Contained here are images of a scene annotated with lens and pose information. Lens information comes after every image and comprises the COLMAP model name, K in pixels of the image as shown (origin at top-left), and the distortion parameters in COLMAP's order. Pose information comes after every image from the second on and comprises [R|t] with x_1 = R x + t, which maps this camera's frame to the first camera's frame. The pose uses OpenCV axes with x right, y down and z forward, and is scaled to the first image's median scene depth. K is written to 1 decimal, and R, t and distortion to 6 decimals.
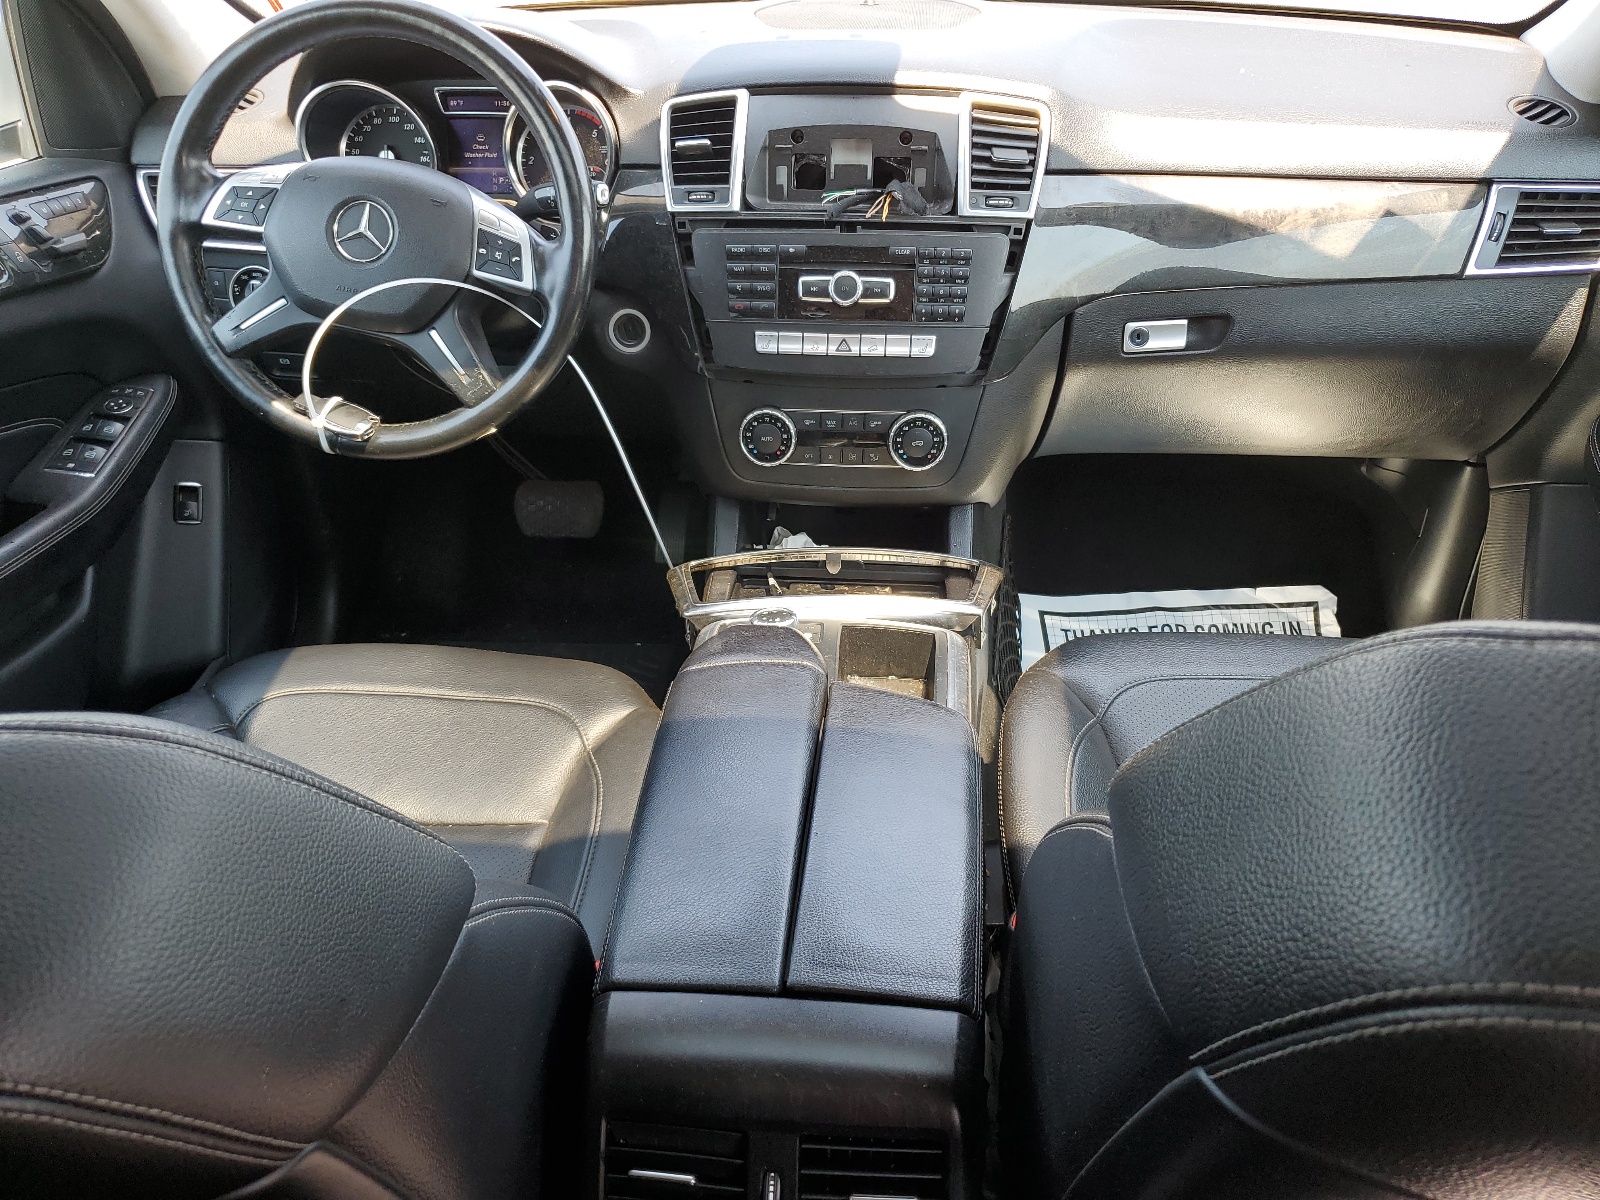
lens RADIAL K [[1225.3, 0, 799.8], [0, 1225.3, 597.7], [0, 0, 1]] dist [-0.005640, -0.001092]
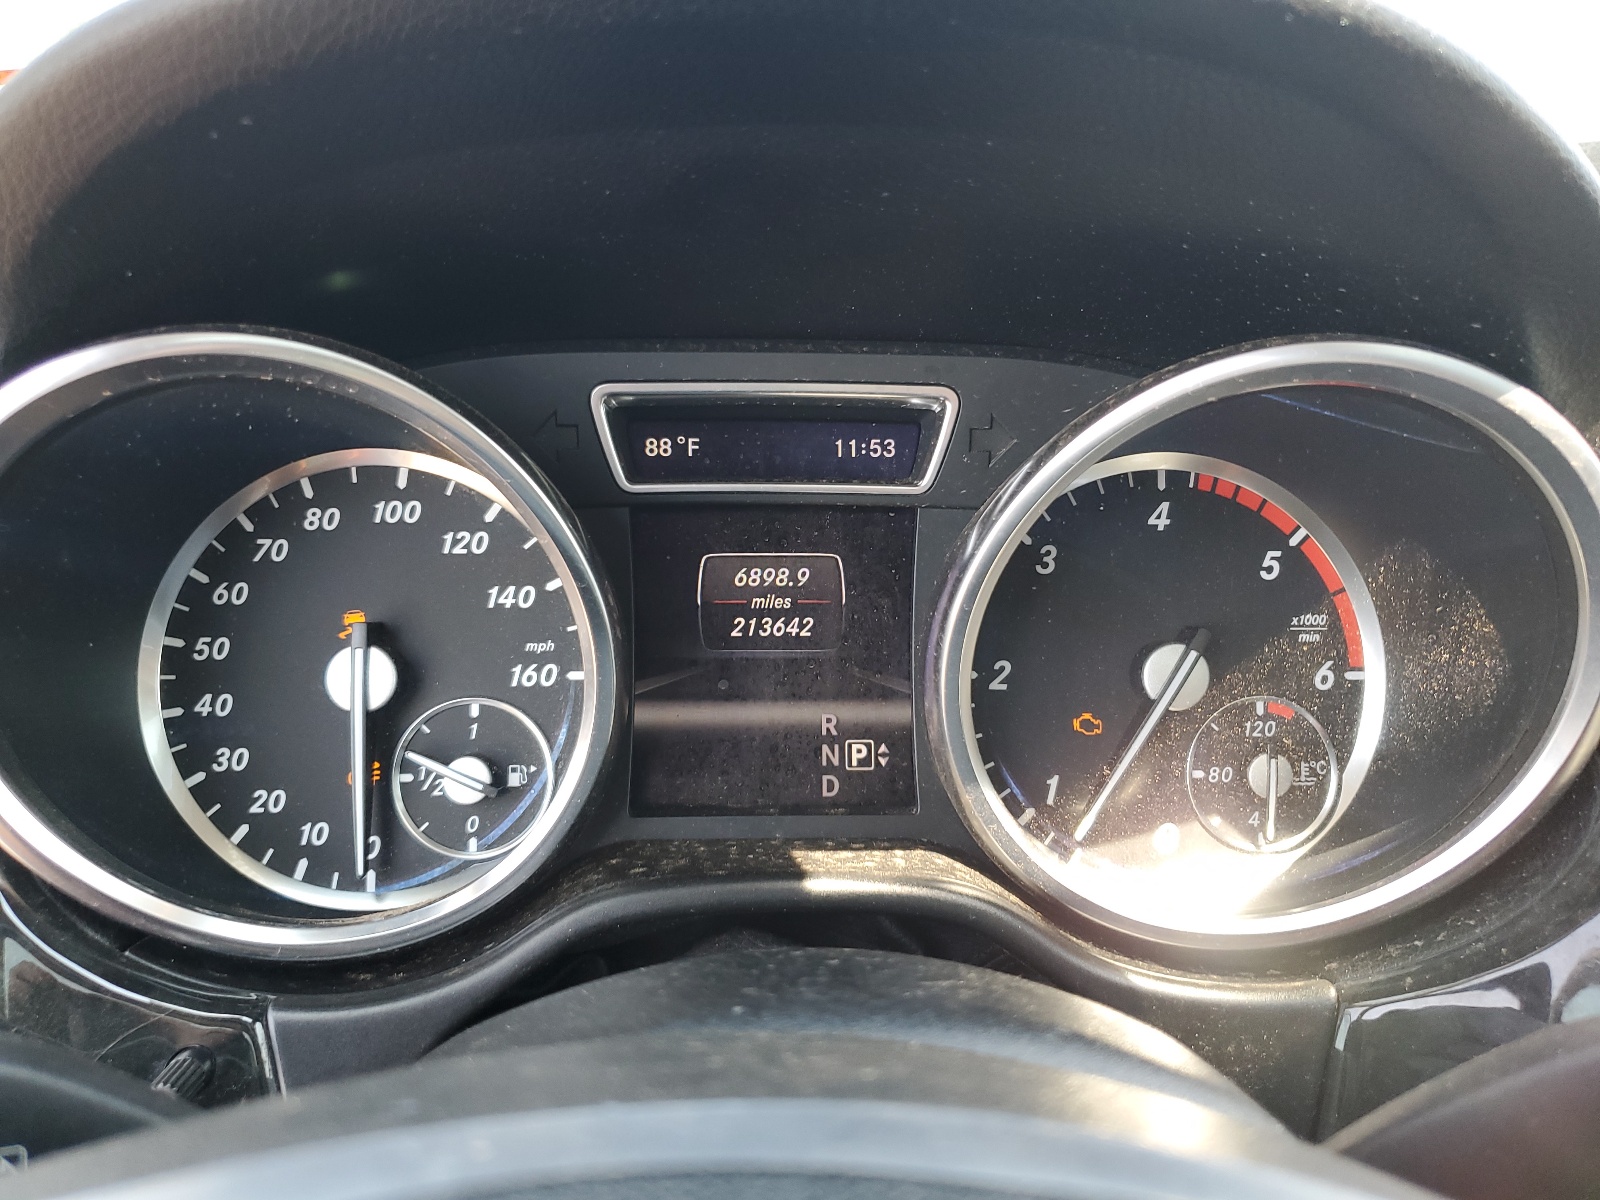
lens RADIAL K [[1225.3, 0, 798.8], [0, 1225.3, 600.8], [0, 0, 1]] dist [-0.005640, -0.001092]
pose [[0.991338, -0.020123, 0.129783, -0.288267], [0.063348, 0.938901, -0.338306, -0.294530], [-0.115046, 0.343598, 0.932044, 0.786658]]
